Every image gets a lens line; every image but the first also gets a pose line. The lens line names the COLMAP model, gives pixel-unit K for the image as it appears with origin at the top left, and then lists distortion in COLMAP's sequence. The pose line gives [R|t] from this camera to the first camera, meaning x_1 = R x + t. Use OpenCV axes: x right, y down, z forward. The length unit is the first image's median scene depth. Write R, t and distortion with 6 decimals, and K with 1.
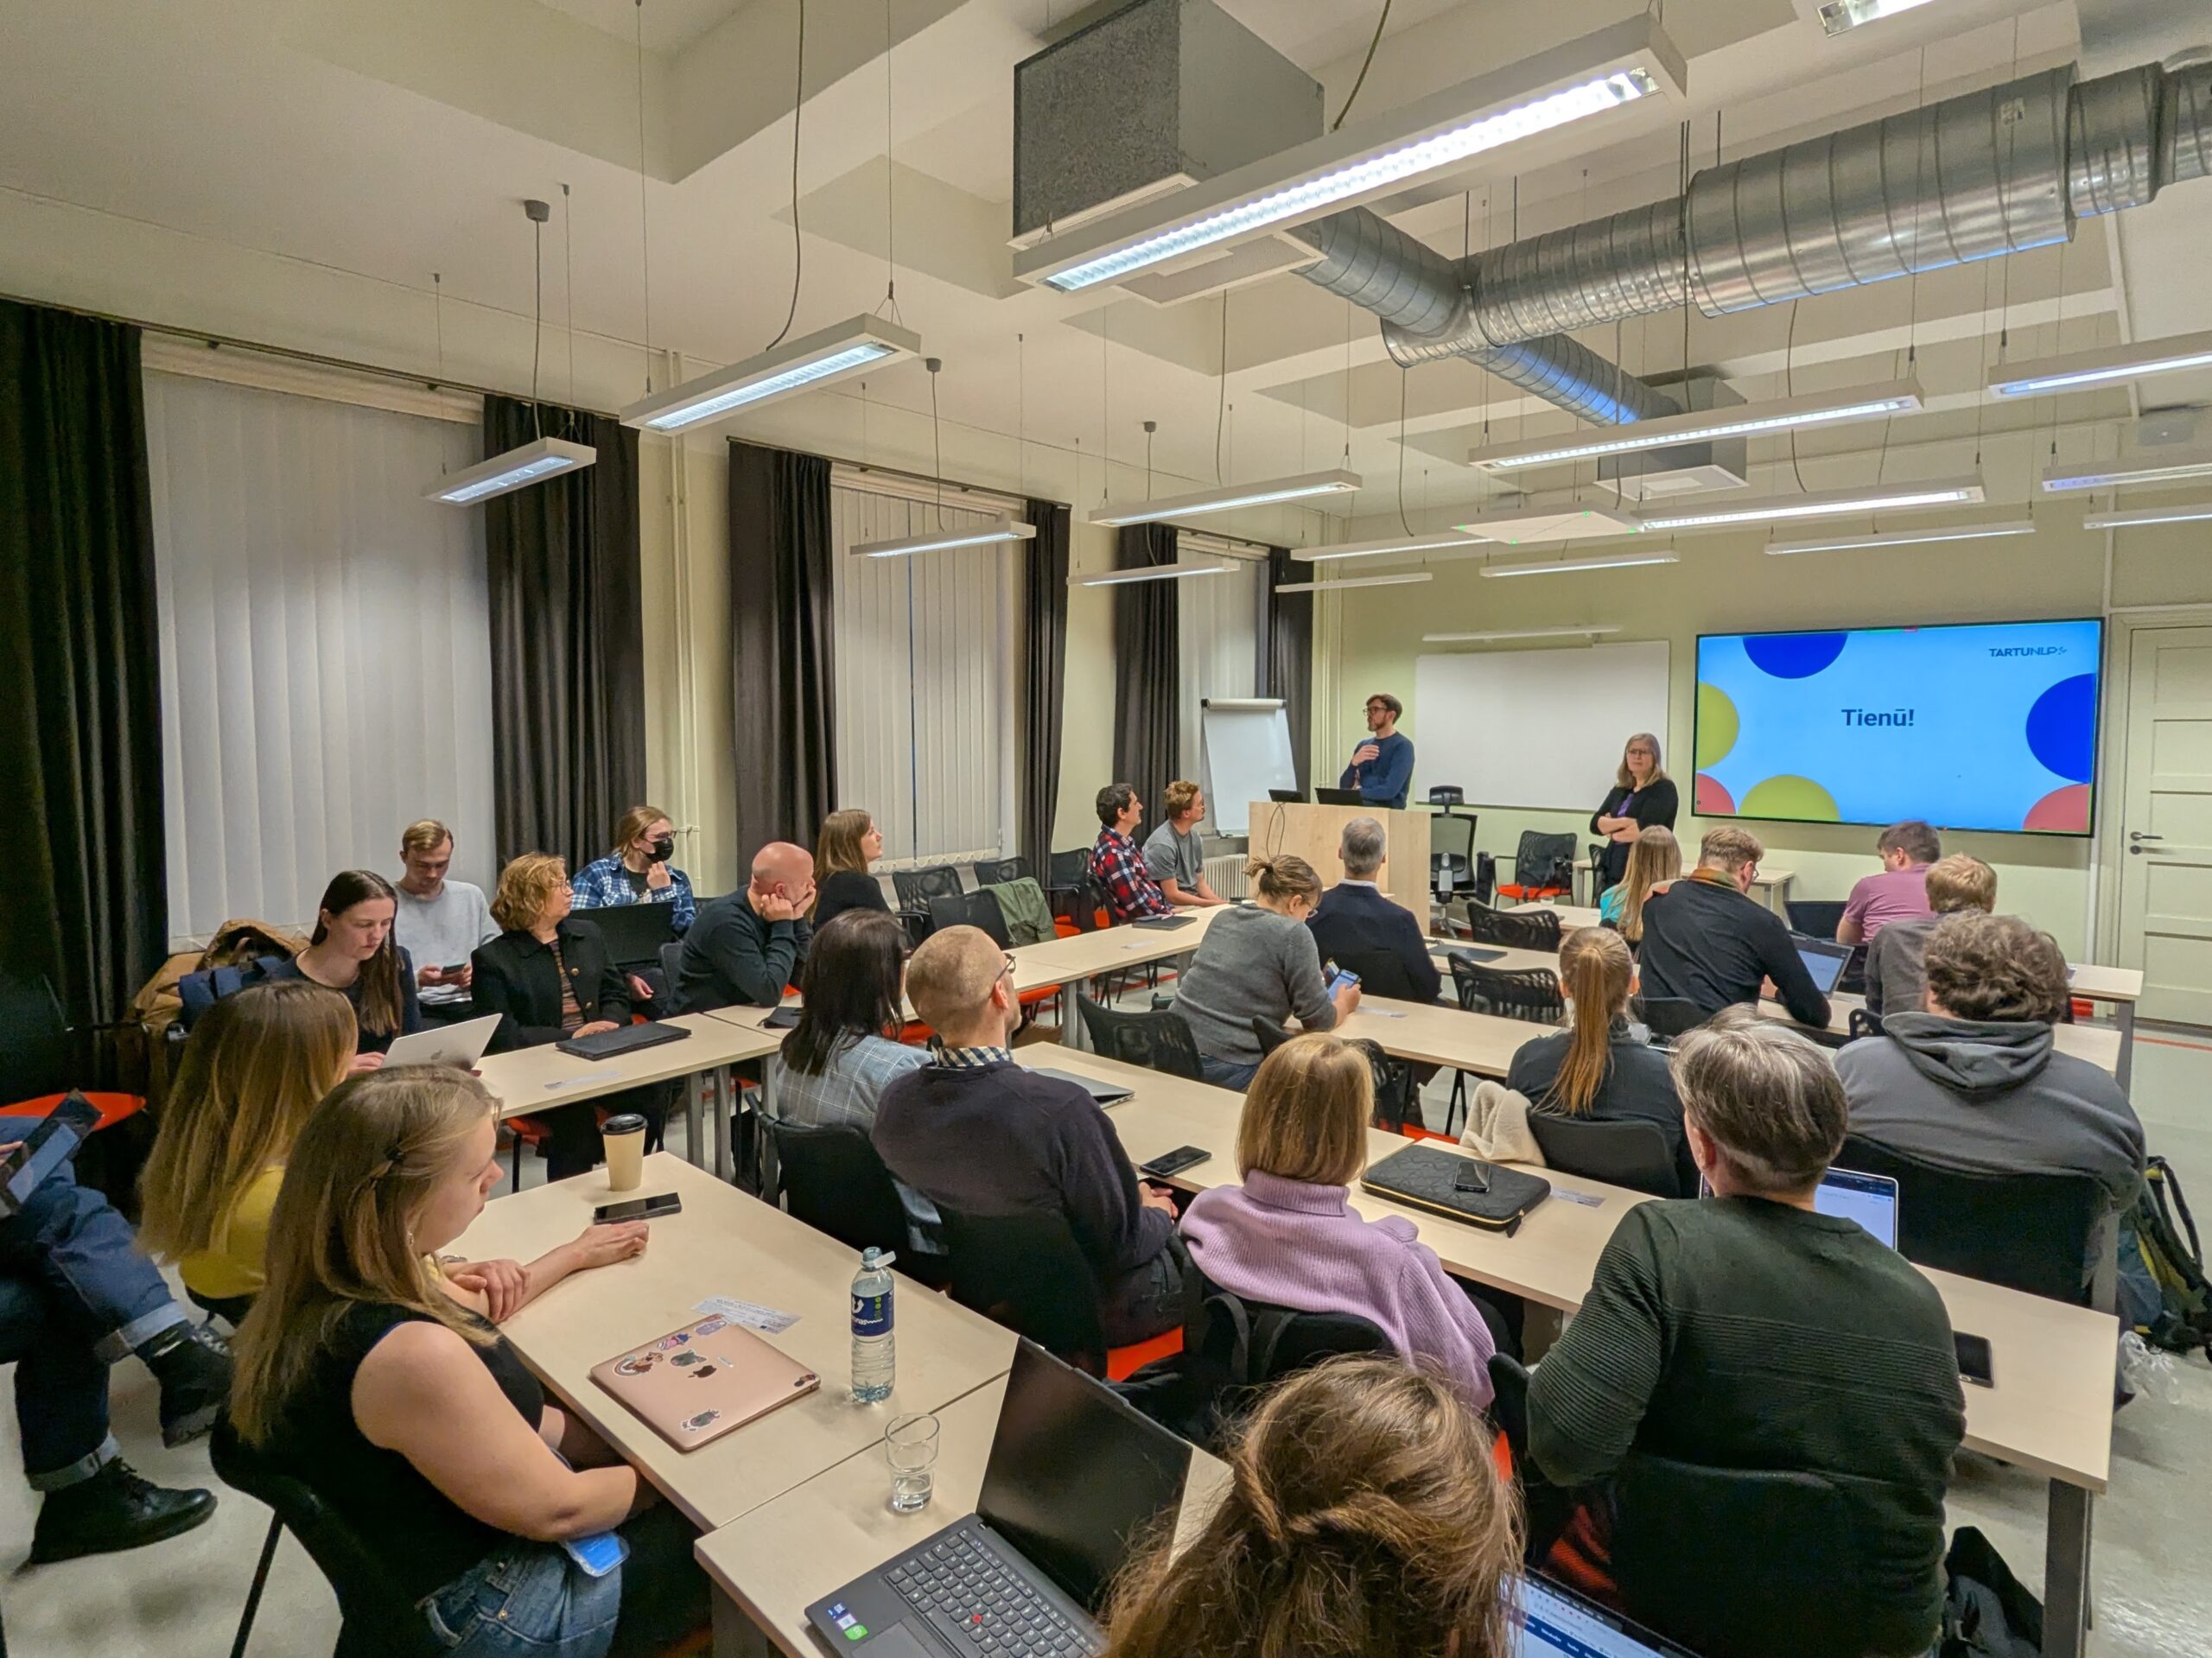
lens RADIAL K [[1127.5, 0, 1106.0], [0, 1127.5, 829.0], [0, 0, 1]] dist [0.000380, 0.000303]
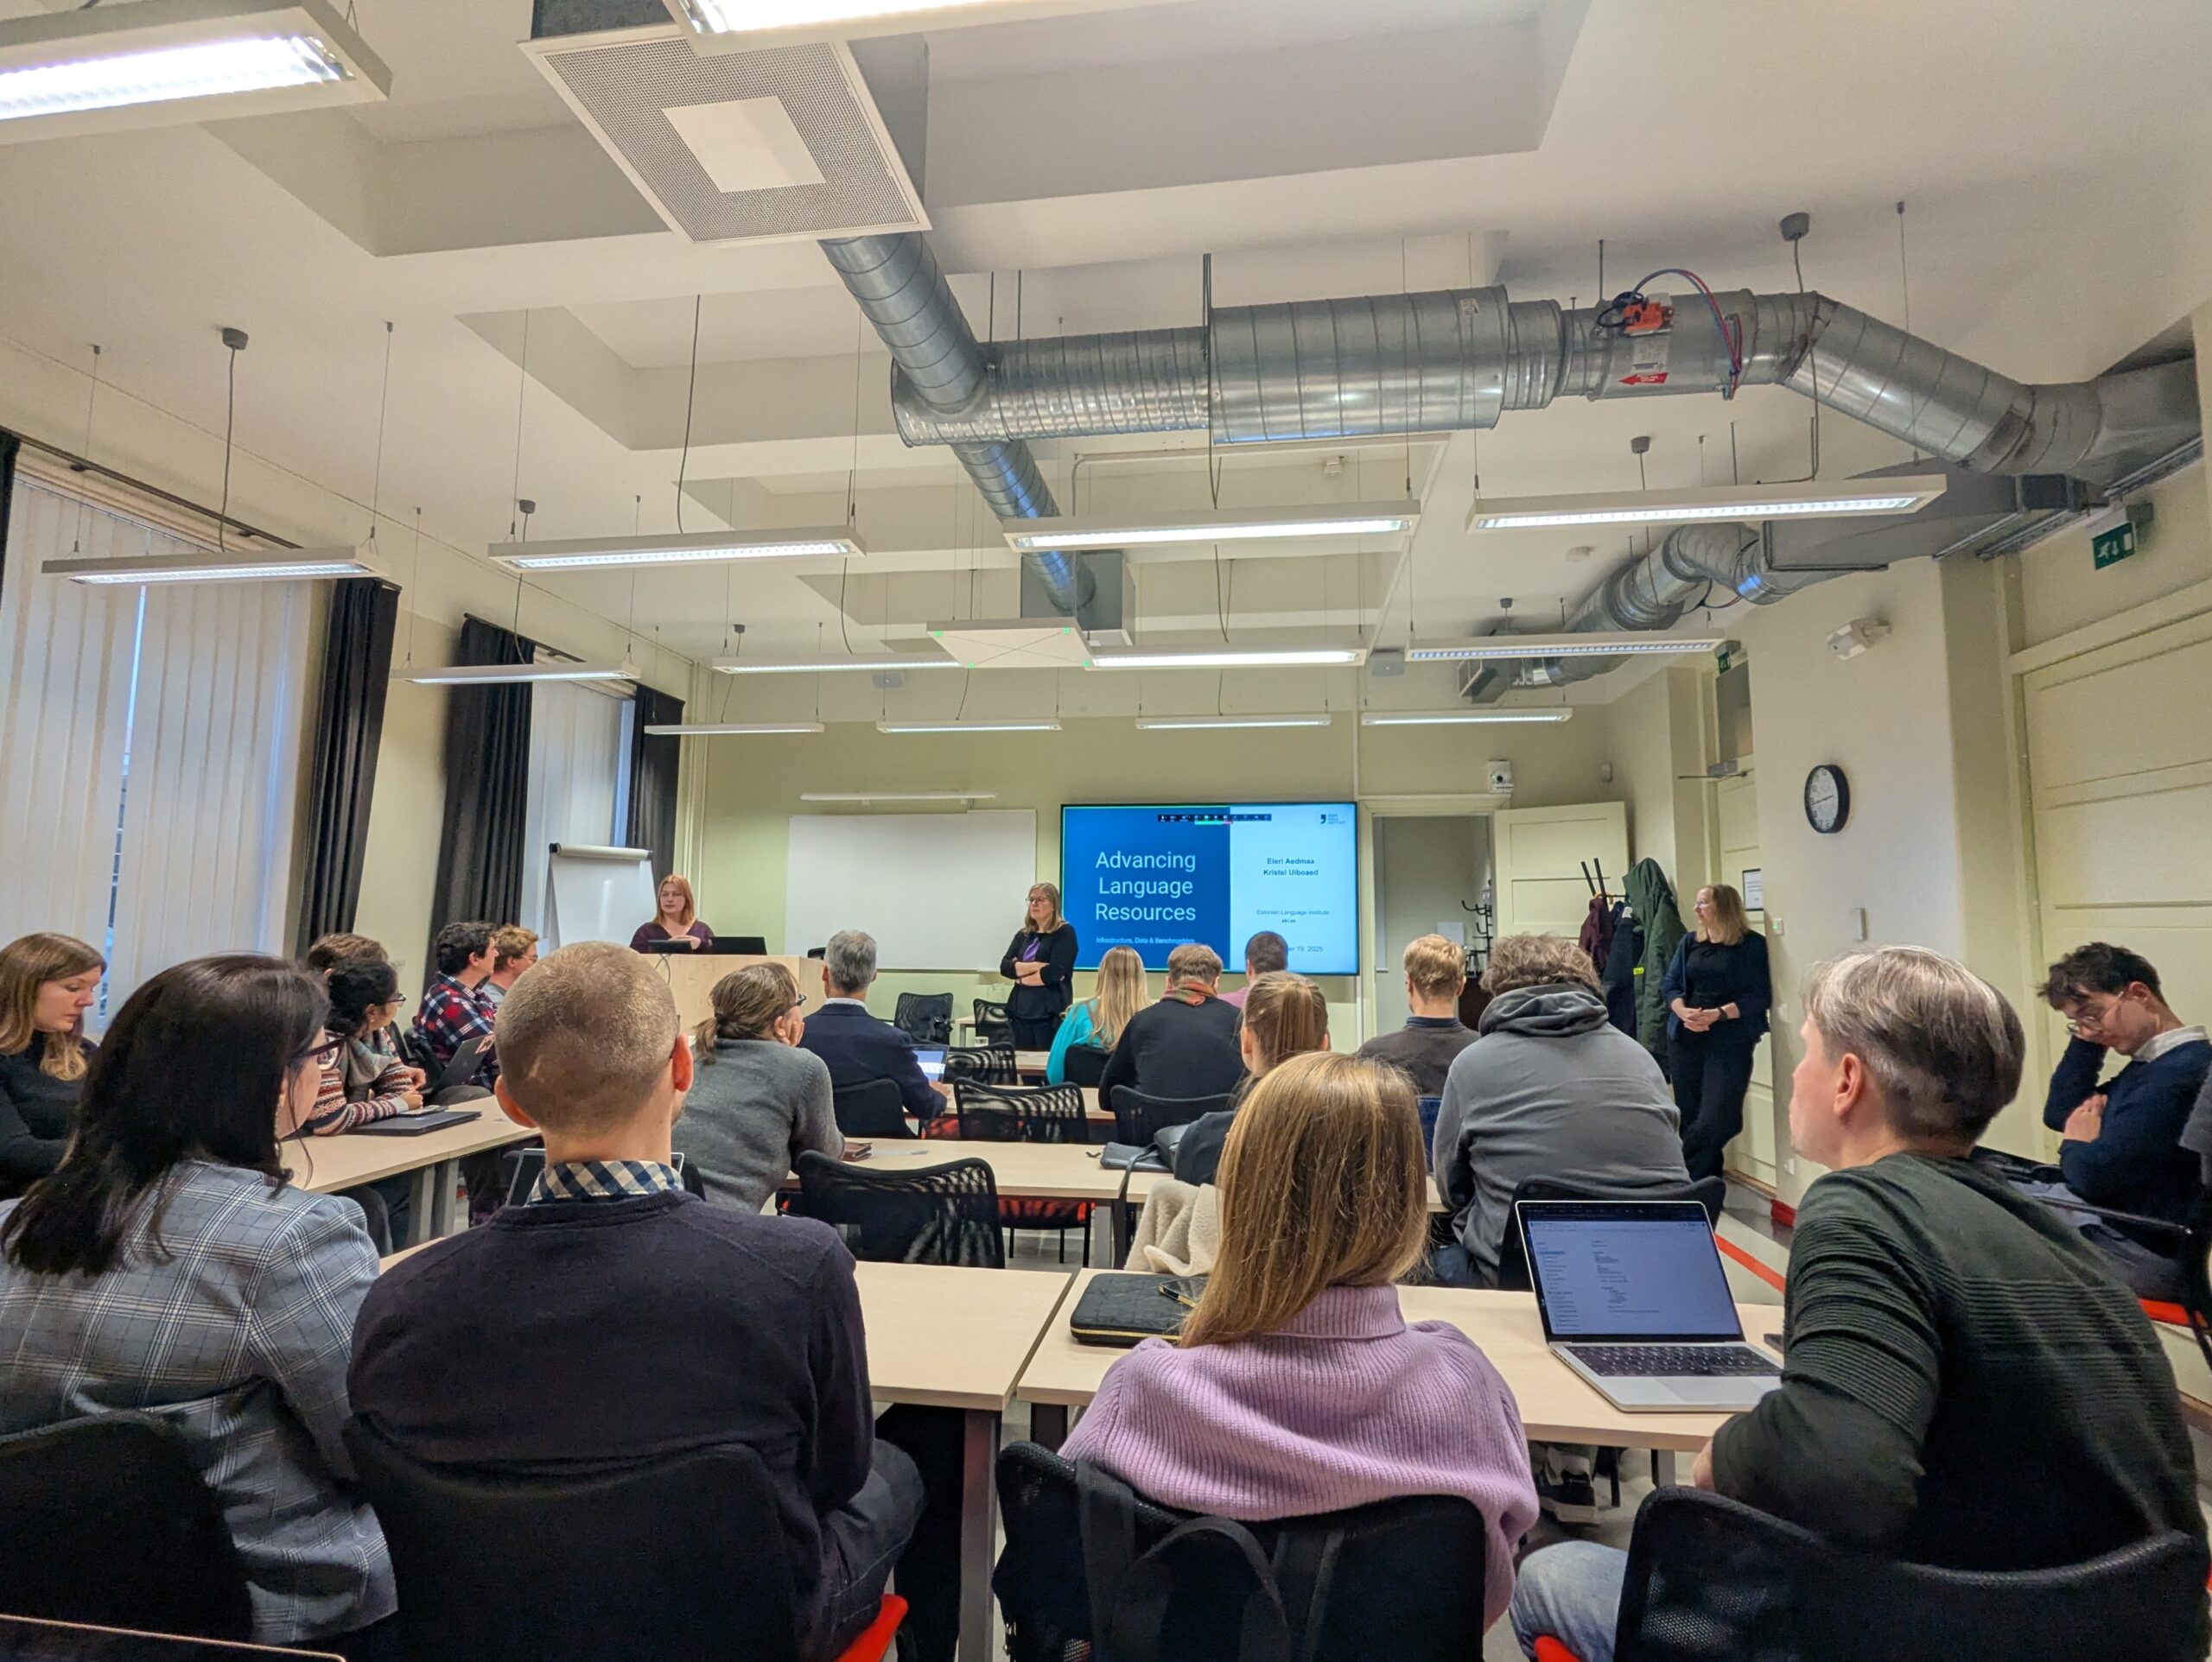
lens RADIAL K [[1127.3, 0, 1106.0], [0, 1127.3, 831.0], [0, 0, 1]] dist [0.000380, 0.000303]
pose [[0.831144, 0.057738, 0.553051, -0.055299], [0.034699, 0.987271, -0.155217, 0.032049], [-0.554973, 0.148198, 0.818561, 0.101914]]
